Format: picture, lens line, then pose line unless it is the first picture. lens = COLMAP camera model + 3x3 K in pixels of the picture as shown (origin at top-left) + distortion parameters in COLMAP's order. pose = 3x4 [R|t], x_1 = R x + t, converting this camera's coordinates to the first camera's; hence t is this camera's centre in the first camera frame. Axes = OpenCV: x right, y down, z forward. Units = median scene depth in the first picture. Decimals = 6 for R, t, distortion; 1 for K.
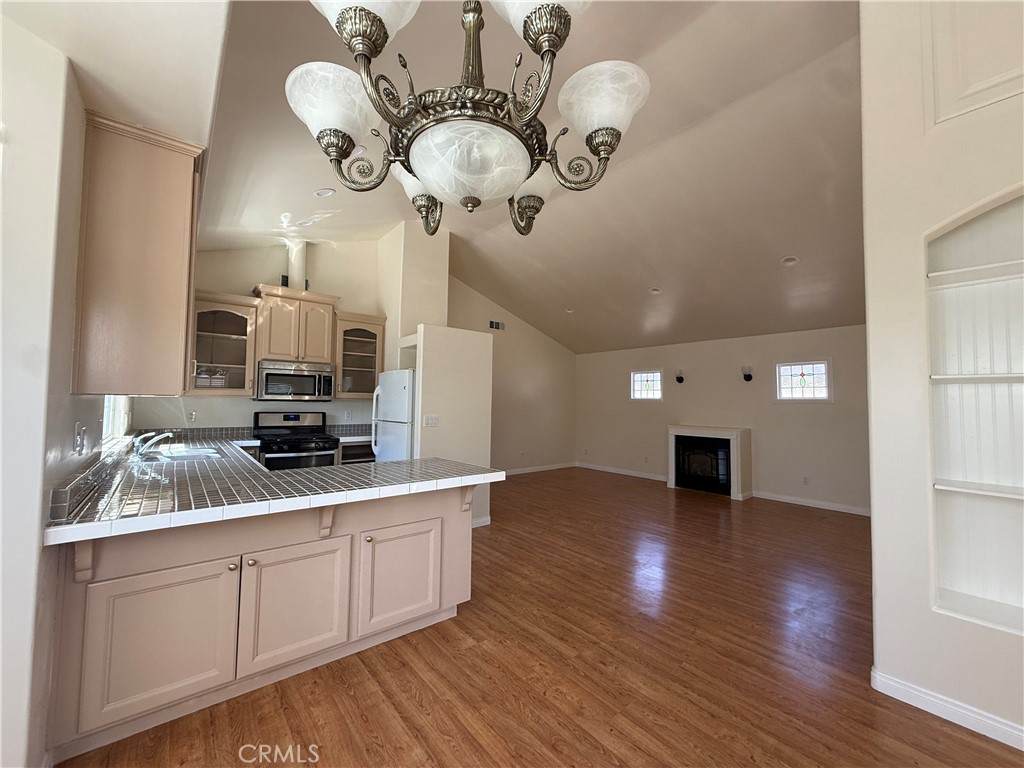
lens RADIAL K [[405.0, 0, 519.4], [0, 405.0, 387.3], [0, 0, 1]] dist [0.002033, -0.000088]
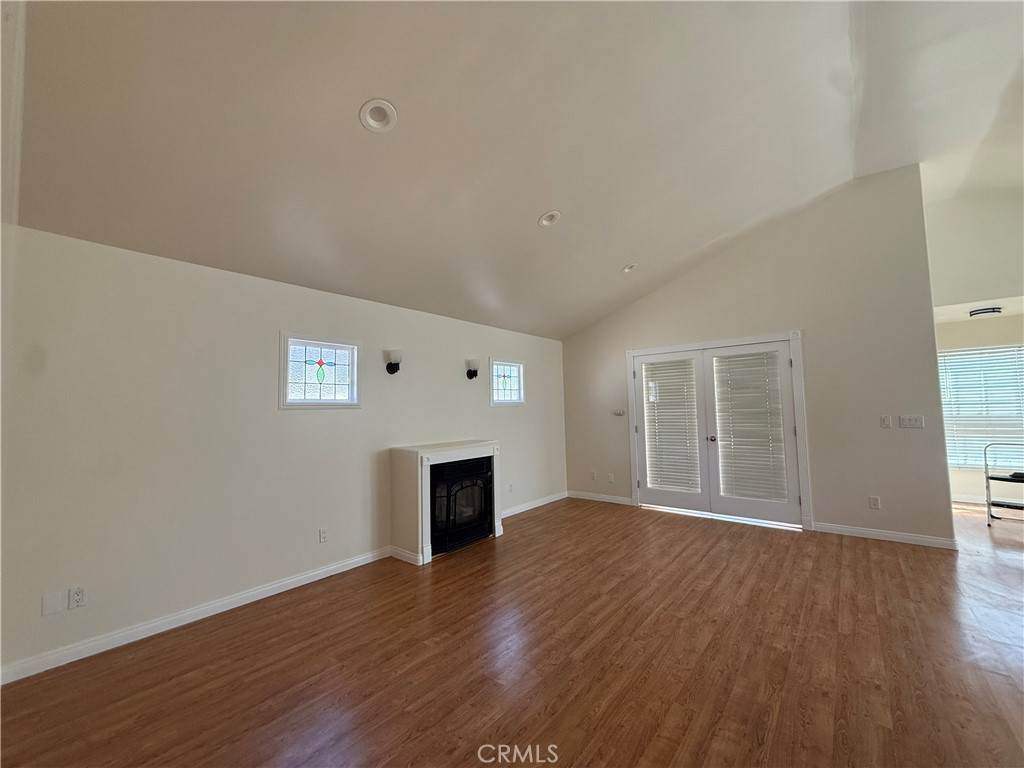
lens RADIAL K [[405.0, 0, 512.9], [0, 405.0, 381.3], [0, 0, 1]] dist [0.002033, -0.000088]
pose [[-0.174826, 0.056002, 0.983005, -0.296057], [-0.022658, 0.997888, -0.060880, 0.048625], [-0.984339, -0.032916, -0.173188, 1.468208]]
